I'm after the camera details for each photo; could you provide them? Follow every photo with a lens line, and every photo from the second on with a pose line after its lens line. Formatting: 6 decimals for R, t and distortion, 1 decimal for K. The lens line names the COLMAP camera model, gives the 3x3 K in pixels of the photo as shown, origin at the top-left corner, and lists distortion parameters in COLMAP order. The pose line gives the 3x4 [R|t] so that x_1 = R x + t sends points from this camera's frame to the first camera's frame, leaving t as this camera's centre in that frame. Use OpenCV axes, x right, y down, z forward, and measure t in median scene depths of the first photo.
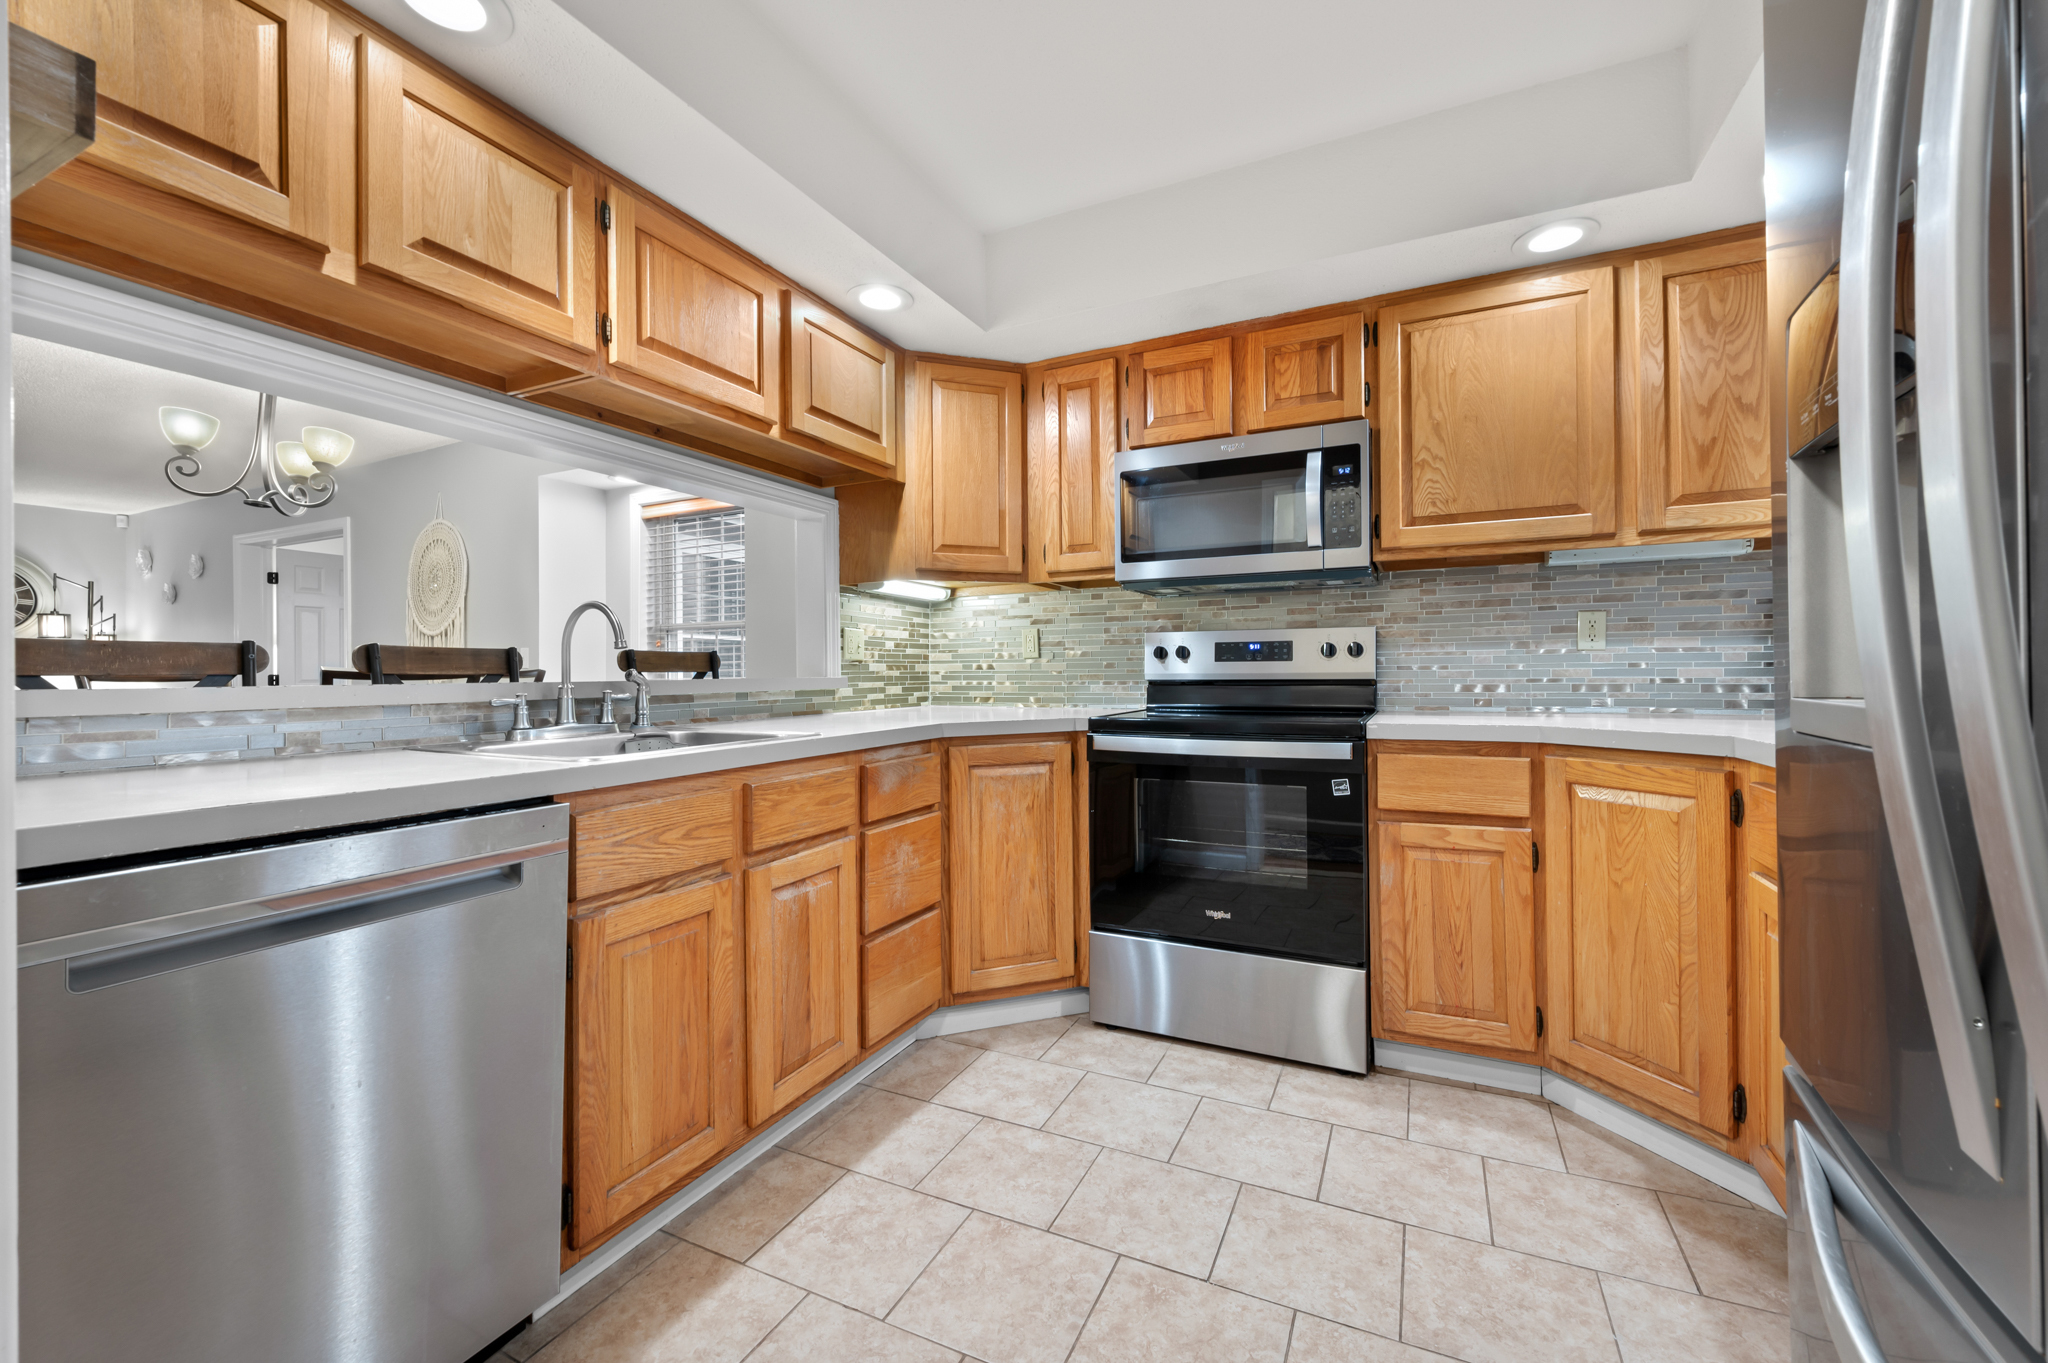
lens RADIAL K [[828.6, 0, 1031.8], [0, 828.6, 672.6], [0, 0, 1]] dist [-0.001427, -0.000207]
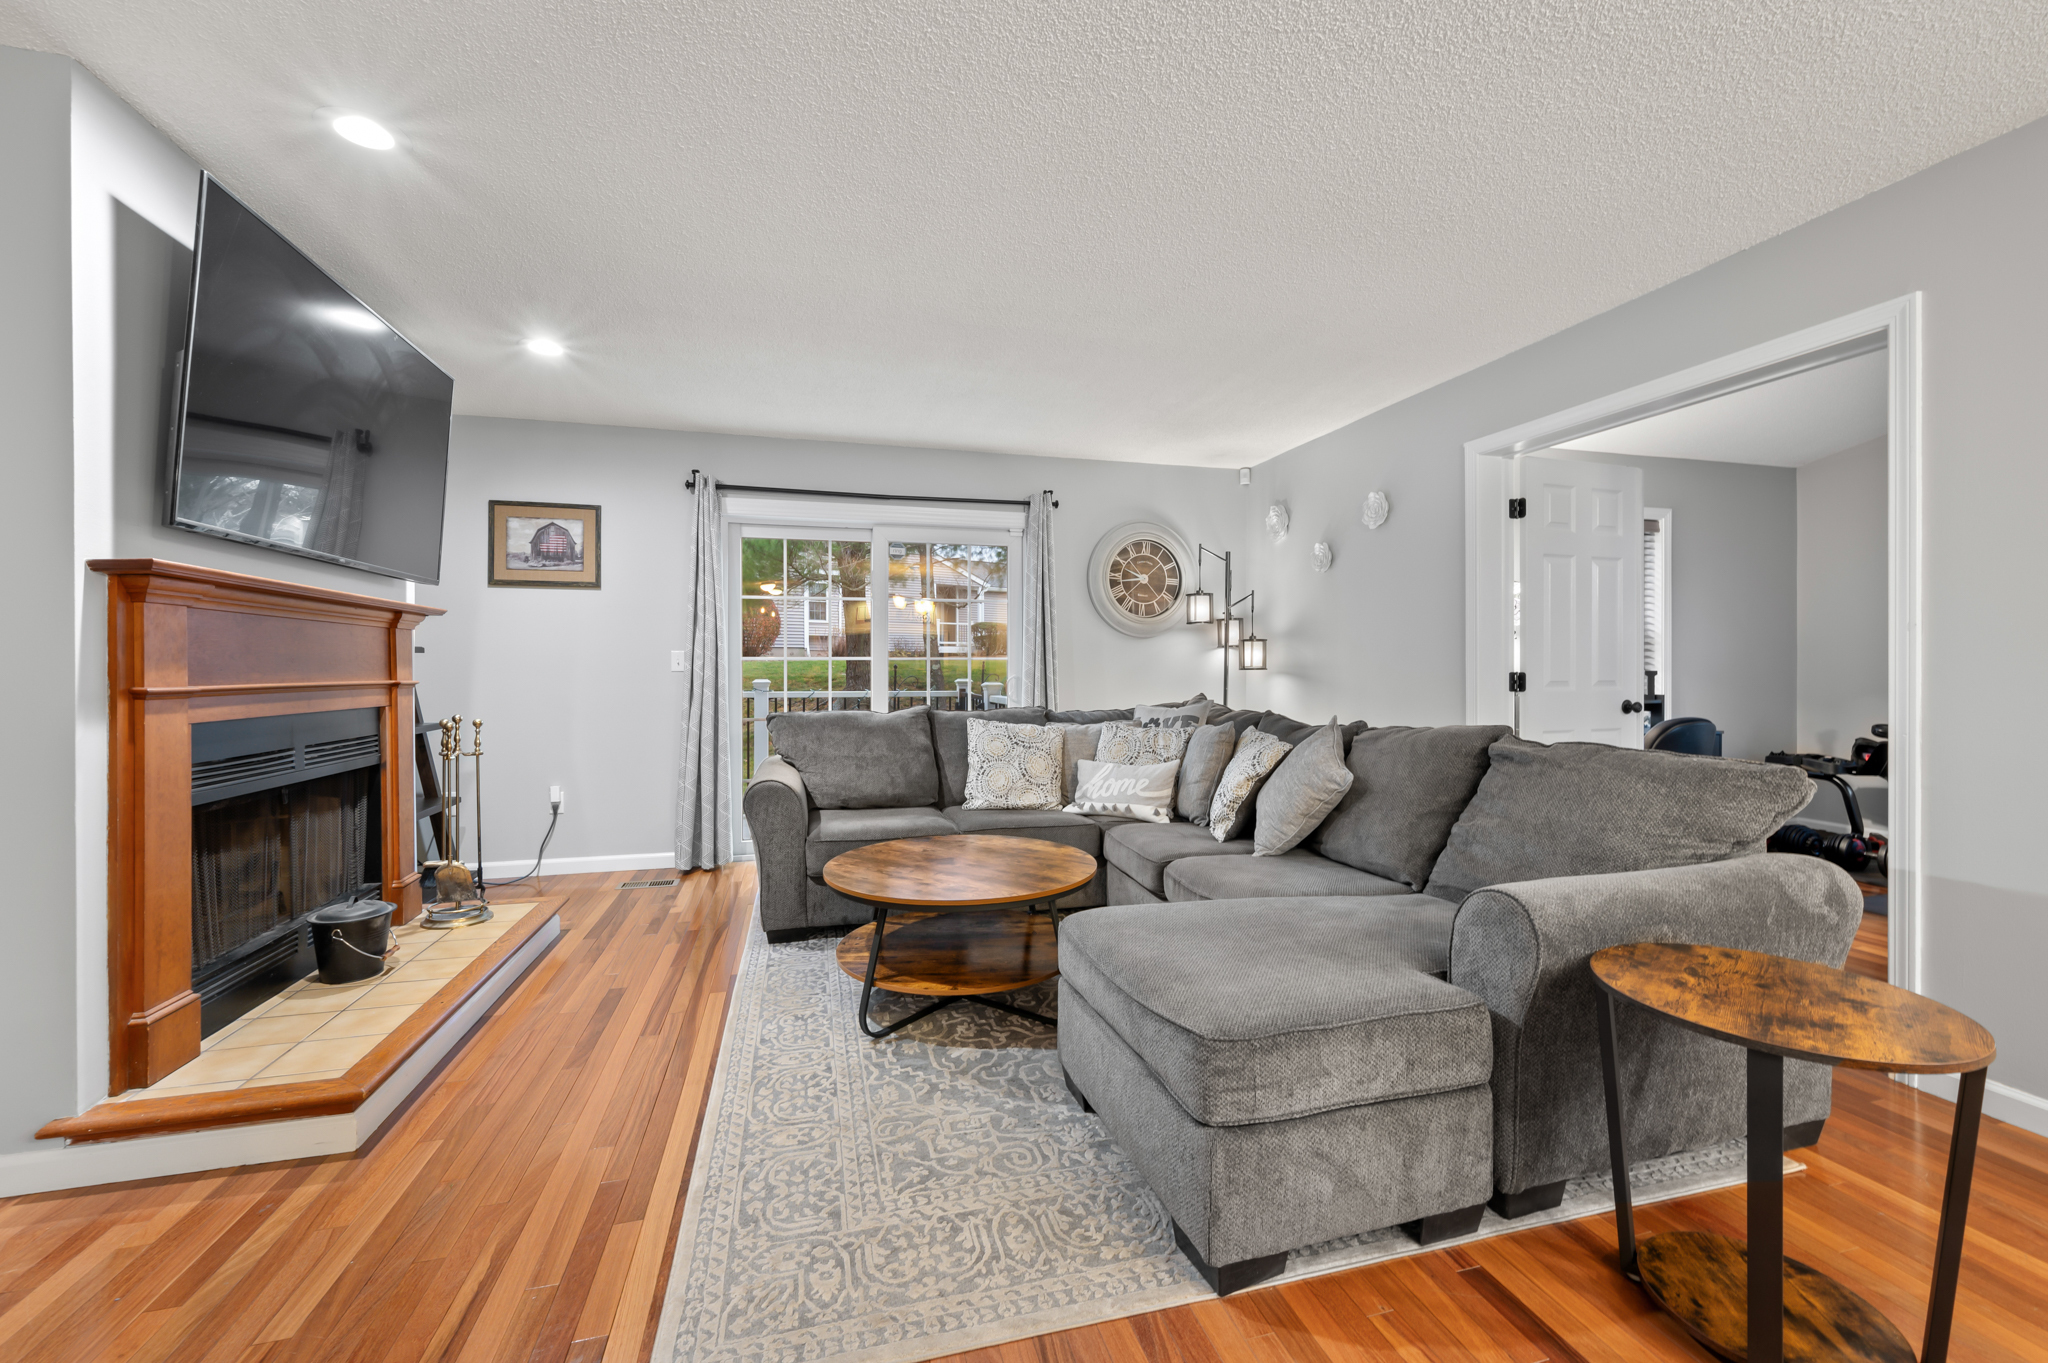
lens RADIAL K [[828.6, 0, 1031.8], [0, 828.6, 672.6], [0, 0, 1]] dist [-0.001427, -0.000207]
pose [[0.657236, 0.011250, -0.753601, -0.698724], [0.000816, 0.999877, 0.015639, -0.006262], [0.753684, -0.010894, 0.657146, 0.349523]]
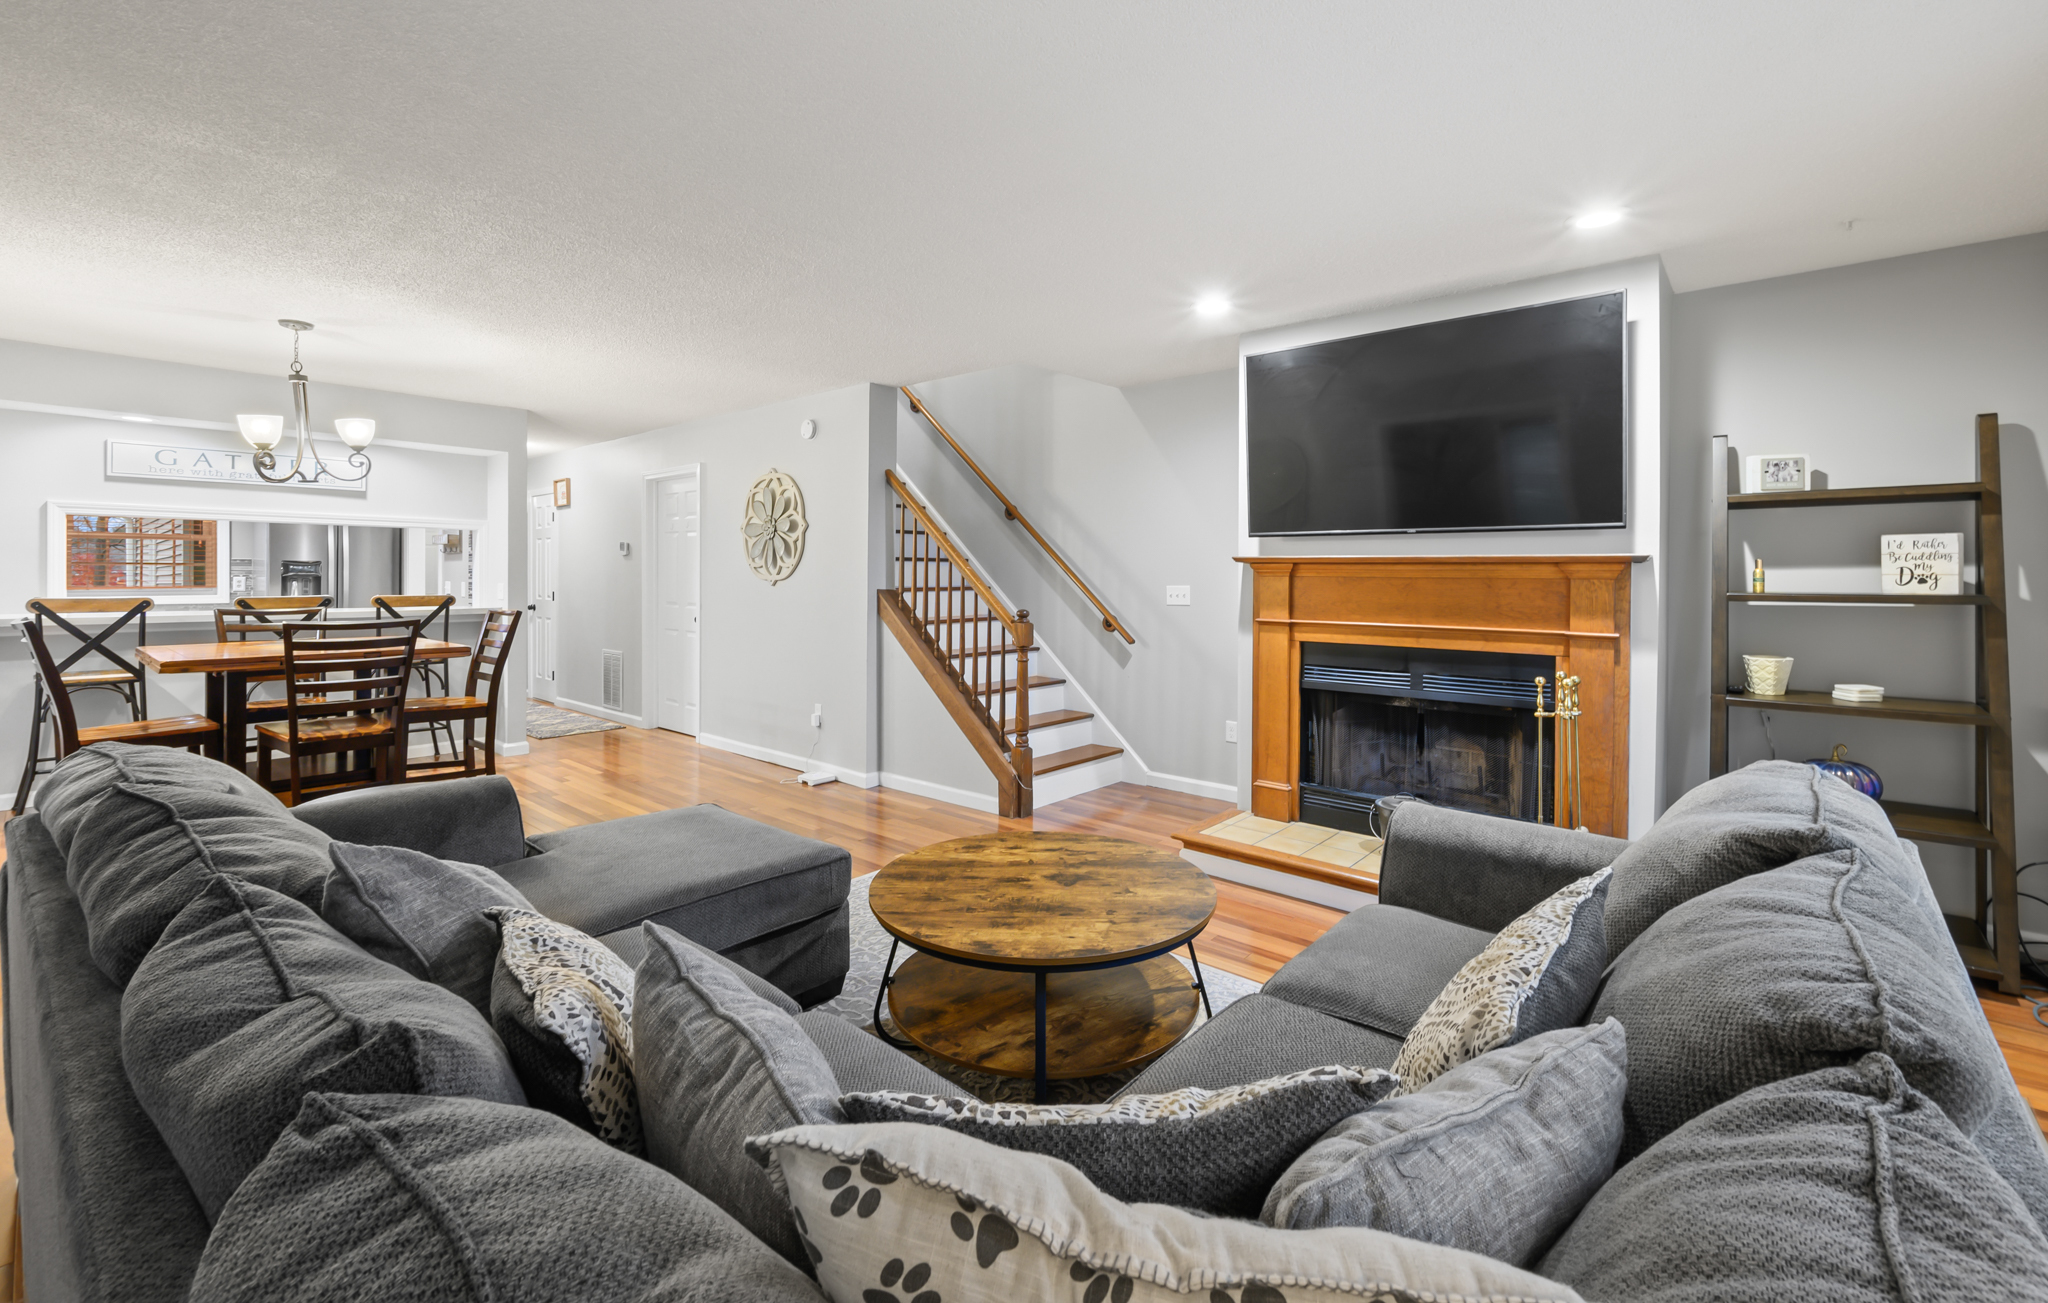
lens RADIAL K [[859.4, 0, 1026.3], [0, 859.4, 578.8], [0, 0, 1]] dist [0.002354, 0.000141]
pose [[-0.962180, 0.002735, 0.272402, -1.159457], [0.002494, 0.999996, -0.001231, -0.025956], [-0.272405, -0.000505, -0.962183, 0.976239]]
